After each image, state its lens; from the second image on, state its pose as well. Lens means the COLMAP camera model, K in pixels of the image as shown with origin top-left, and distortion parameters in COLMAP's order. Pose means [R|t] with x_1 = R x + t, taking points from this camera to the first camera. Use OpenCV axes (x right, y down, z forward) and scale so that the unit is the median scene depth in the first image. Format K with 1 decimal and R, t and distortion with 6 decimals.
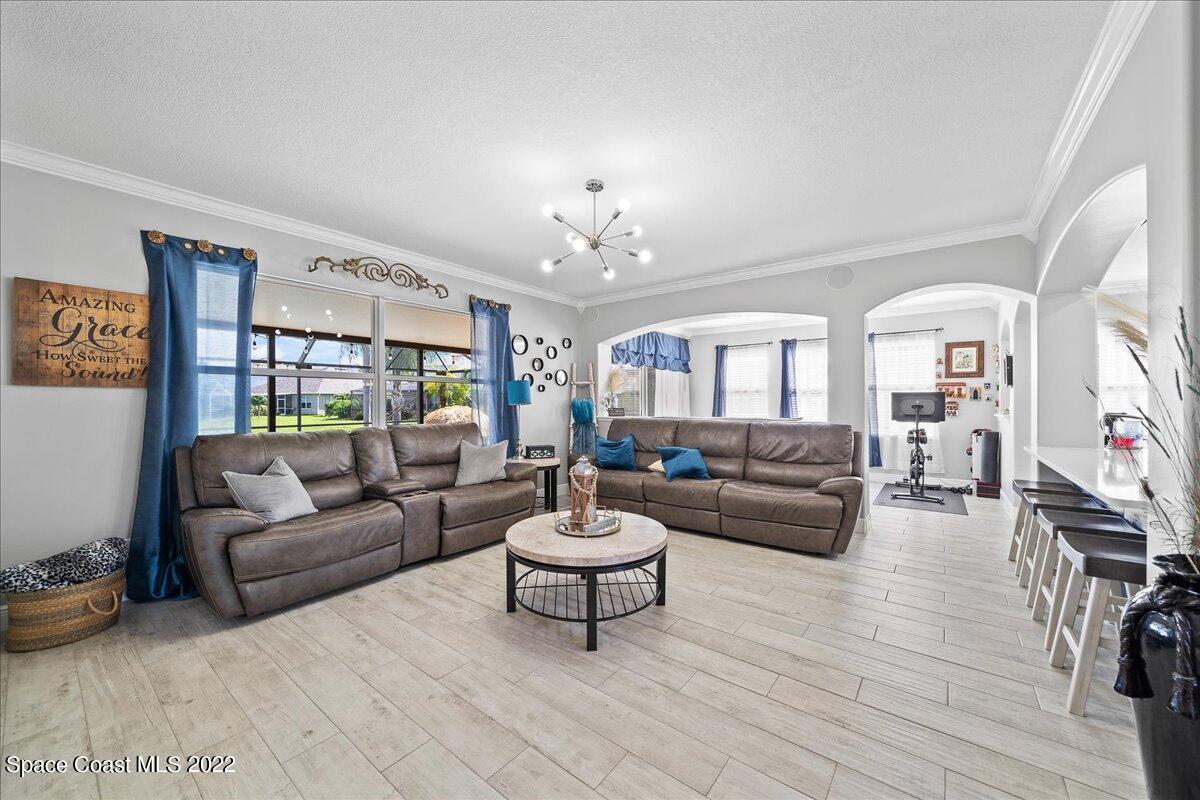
lens RADIAL K [[485.3, 0, 597.1], [0, 485.3, 400.7], [0, 0, 1]] dist [-0.001085, -0.000285]
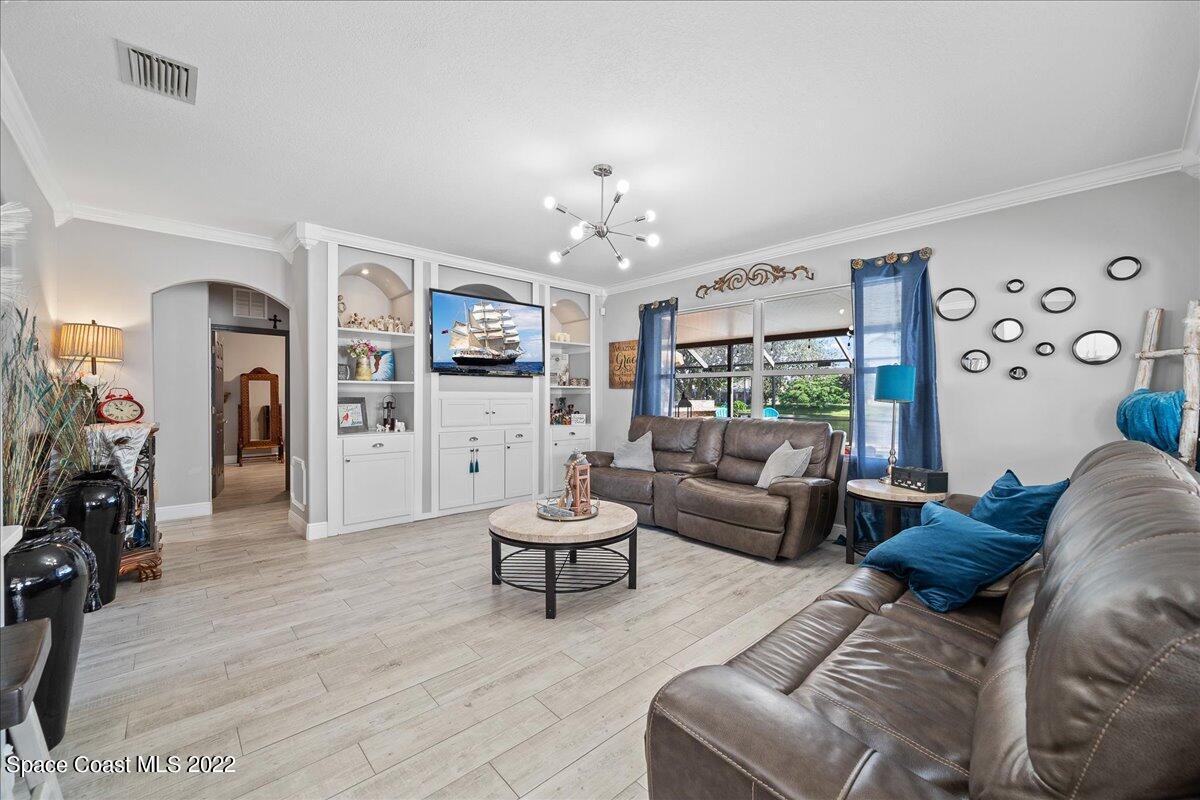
lens RADIAL K [[485.3, 0, 597.1], [0, 485.3, 400.7], [0, 0, 1]] dist [-0.001085, -0.000285]
pose [[-0.218017, 0.015482, -0.975822, 0.708517], [0.000101, 0.999875, 0.015841, -0.003841], [0.975945, 0.003356, -0.217991, 0.905378]]
